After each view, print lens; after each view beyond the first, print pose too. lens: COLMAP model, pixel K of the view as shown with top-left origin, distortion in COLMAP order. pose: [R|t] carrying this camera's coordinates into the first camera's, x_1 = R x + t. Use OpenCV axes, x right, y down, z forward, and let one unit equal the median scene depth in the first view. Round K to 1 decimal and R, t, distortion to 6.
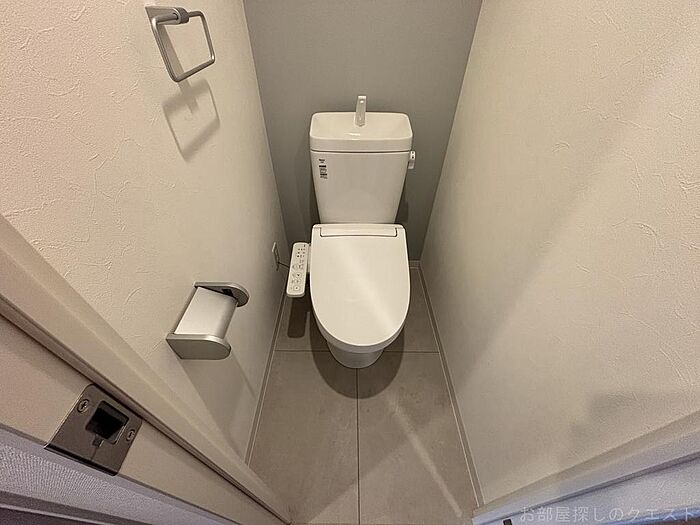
lens RADIAL K [[283.8, 0, 348.2], [0, 283.8, 262.6], [0, 0, 1]] dist [0.001299, 0.000431]
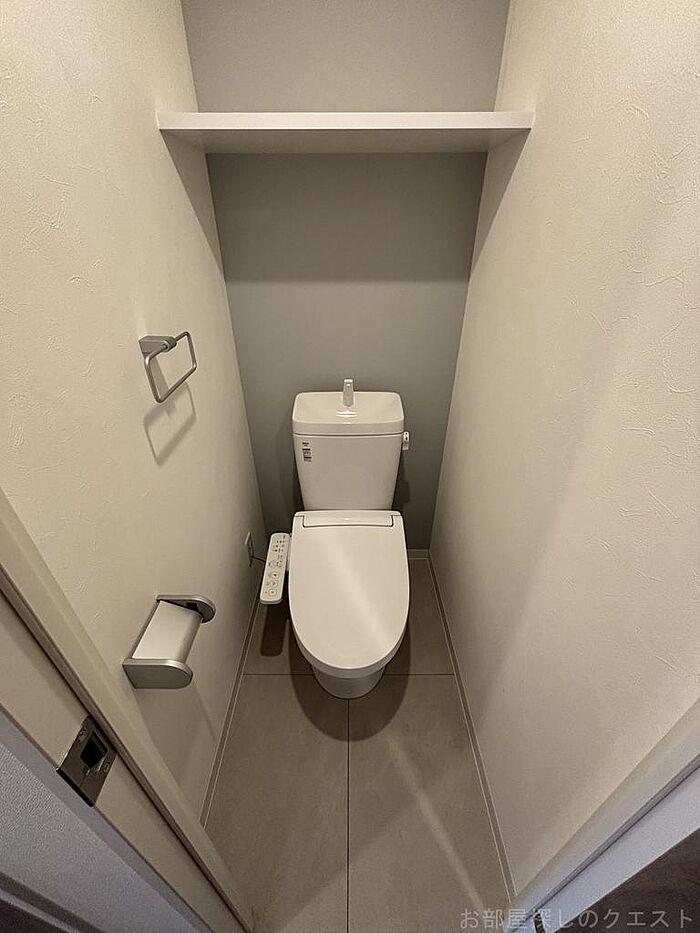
lens RADIAL K [[378.3, 0, 349.2], [0, 378.3, 465.2], [0, 0, 1]] dist [0.001299, 0.000431]
pose [[0.999971, -0.007580, 0.000476, 0.047151], [0.007531, 0.981482, -0.191408, -0.063811], [0.000984, 0.191406, 0.981510, -0.164581]]
